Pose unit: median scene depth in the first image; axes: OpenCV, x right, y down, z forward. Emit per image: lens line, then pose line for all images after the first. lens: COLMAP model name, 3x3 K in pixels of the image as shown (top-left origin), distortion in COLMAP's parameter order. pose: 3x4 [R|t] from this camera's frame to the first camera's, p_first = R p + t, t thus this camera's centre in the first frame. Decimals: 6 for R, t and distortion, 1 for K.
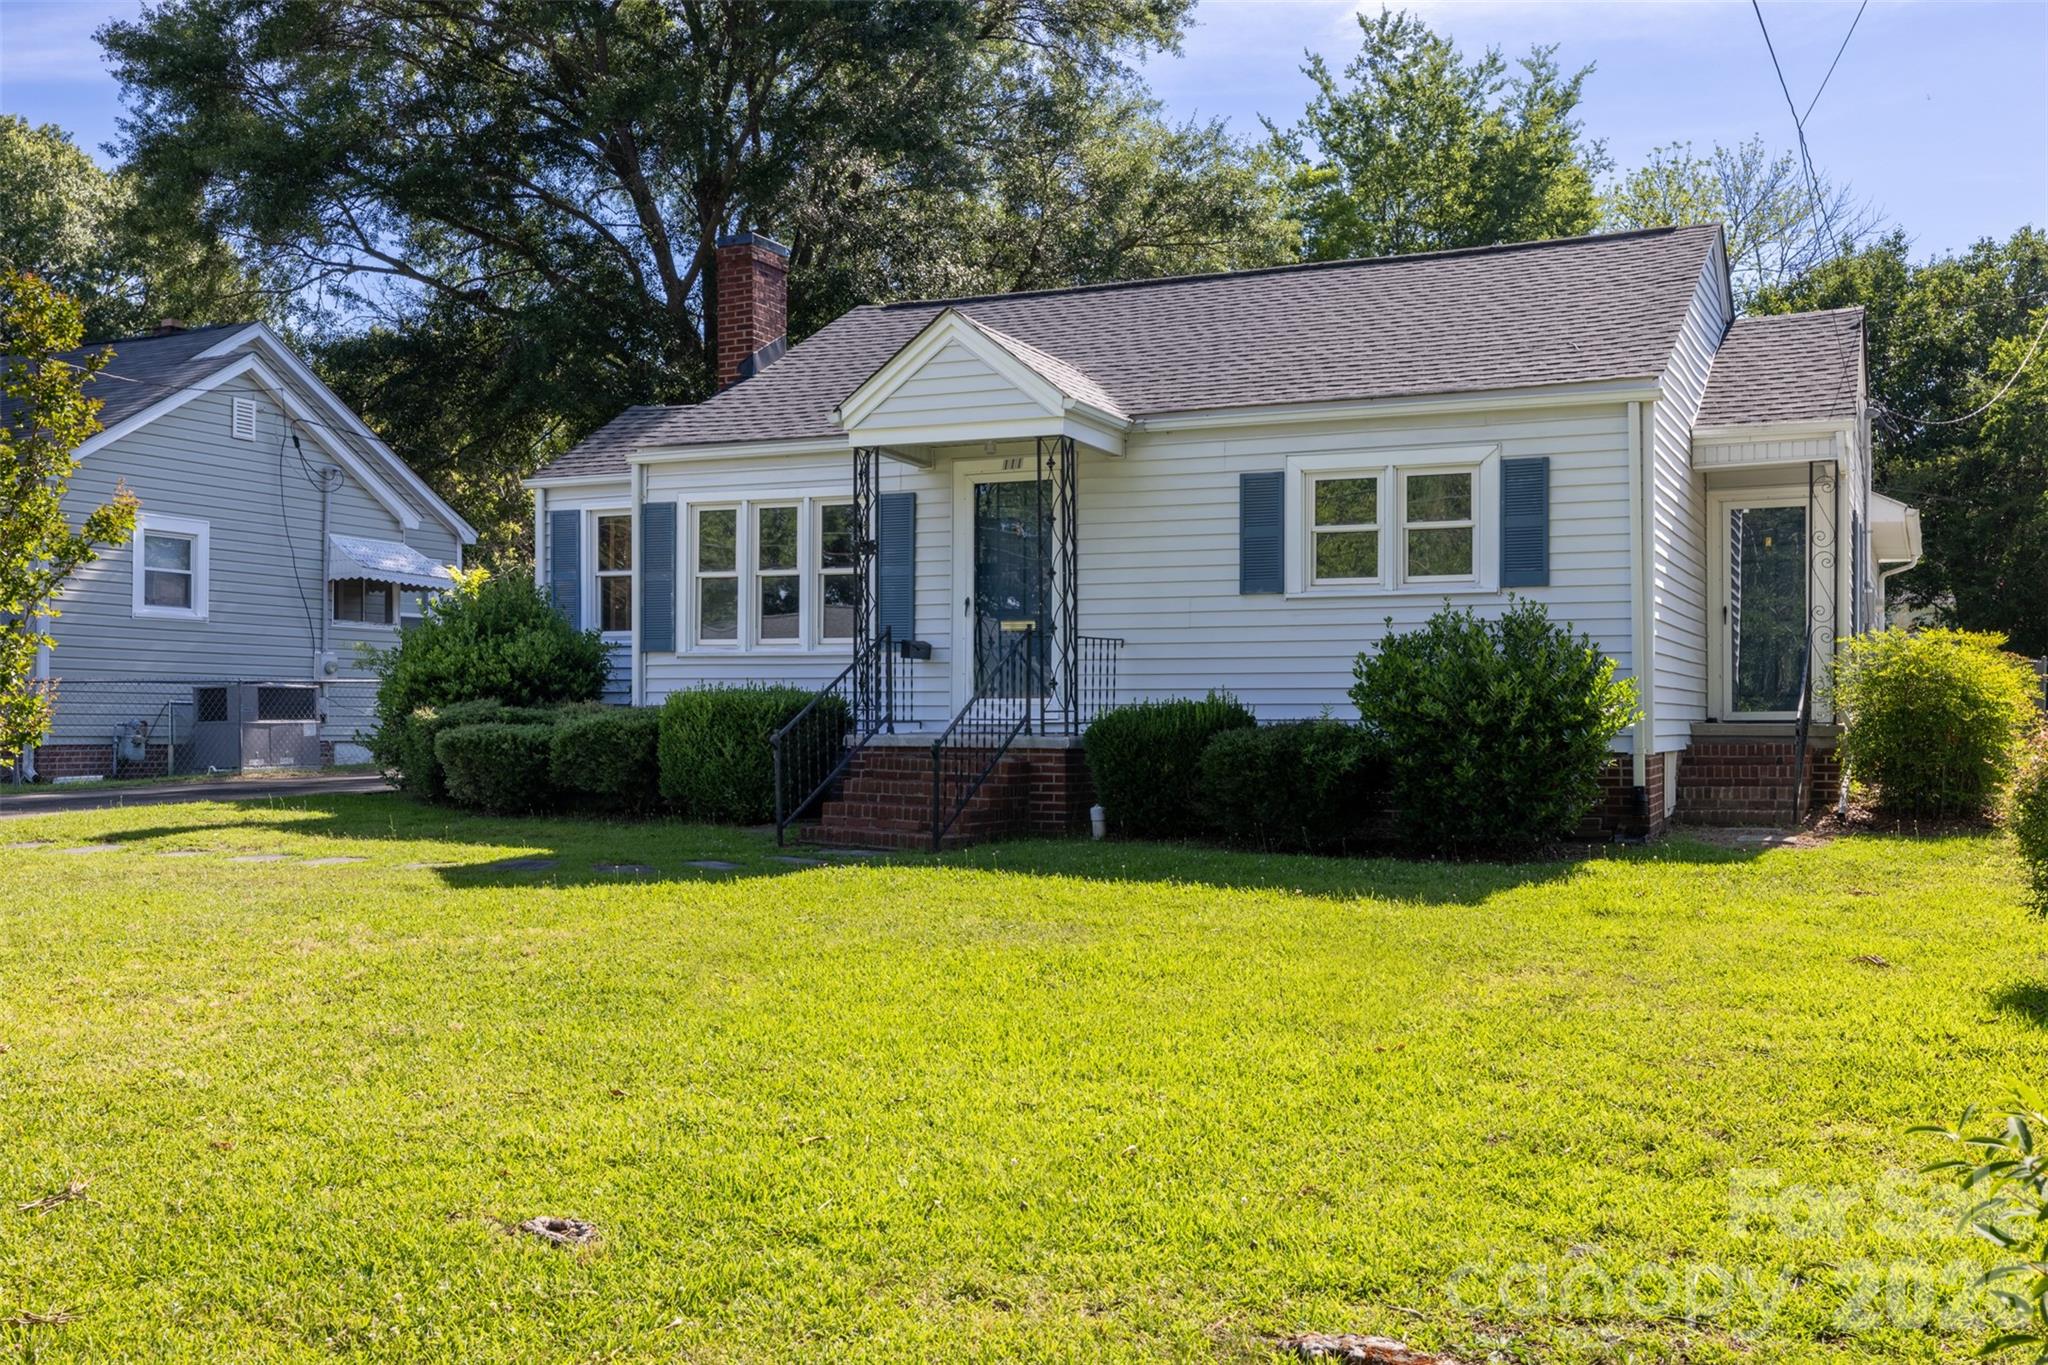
lens RADIAL K [[1988.9, 0, 1024.3], [0, 1988.9, 735.7], [0, 0, 1]] dist [-0.009388, -0.001687]
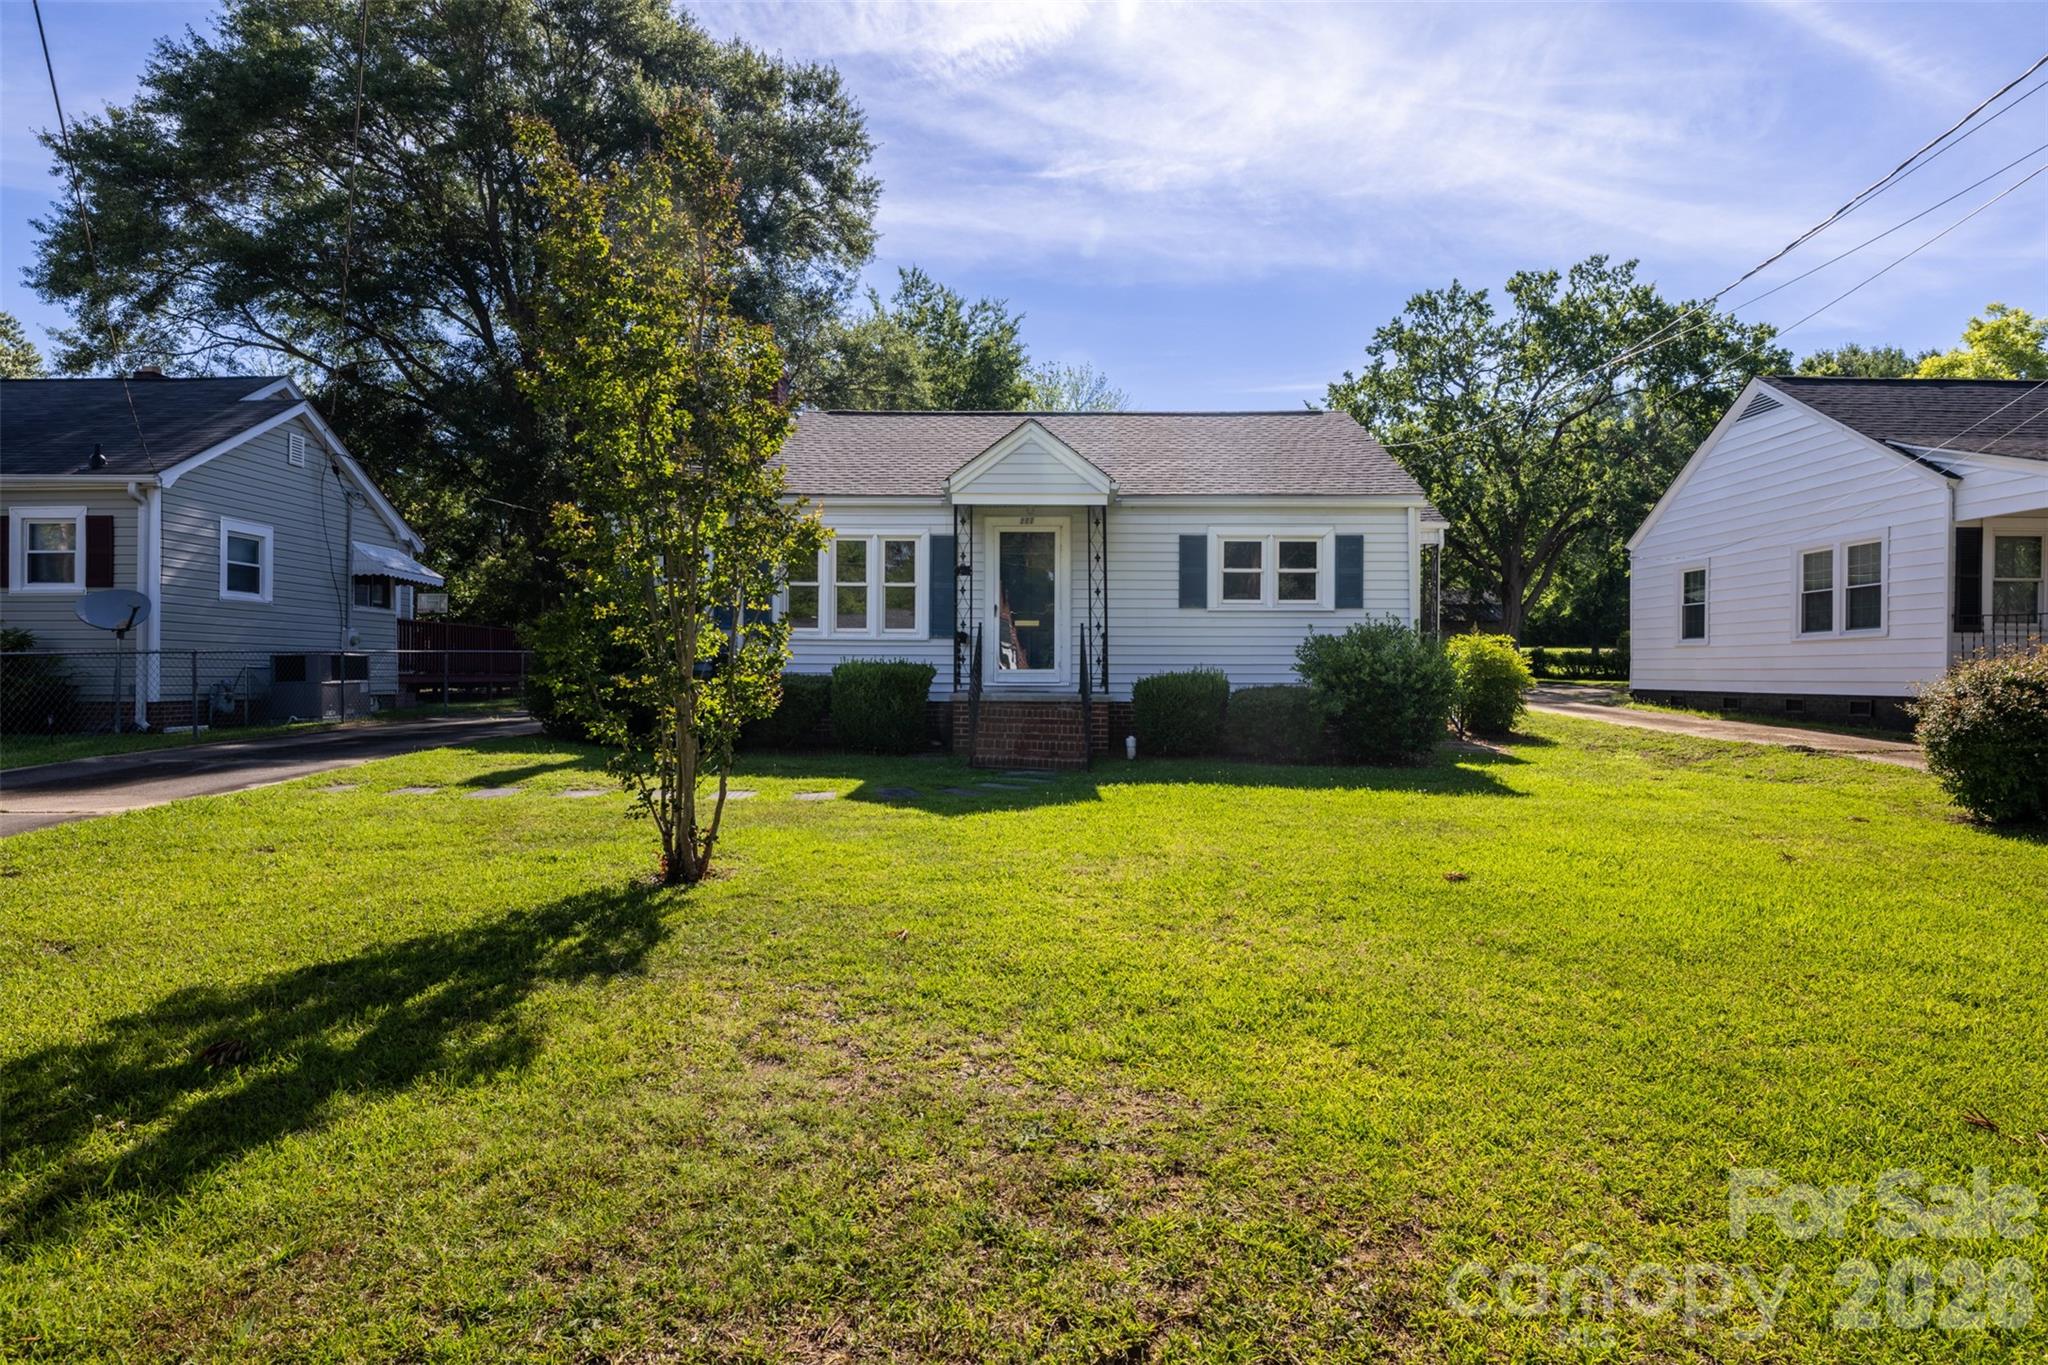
lens RADIAL K [[1127.4, 0, 1024.0], [0, 1127.4, 682.5], [0, 0, 1]] dist [0.002000, 0.000297]
pose [[0.912971, -0.000991, 0.408023, -0.394654], [0.001433, 0.999999, -0.000777, -0.007784], [-0.408022, 0.001294, 0.912971, 0.191109]]
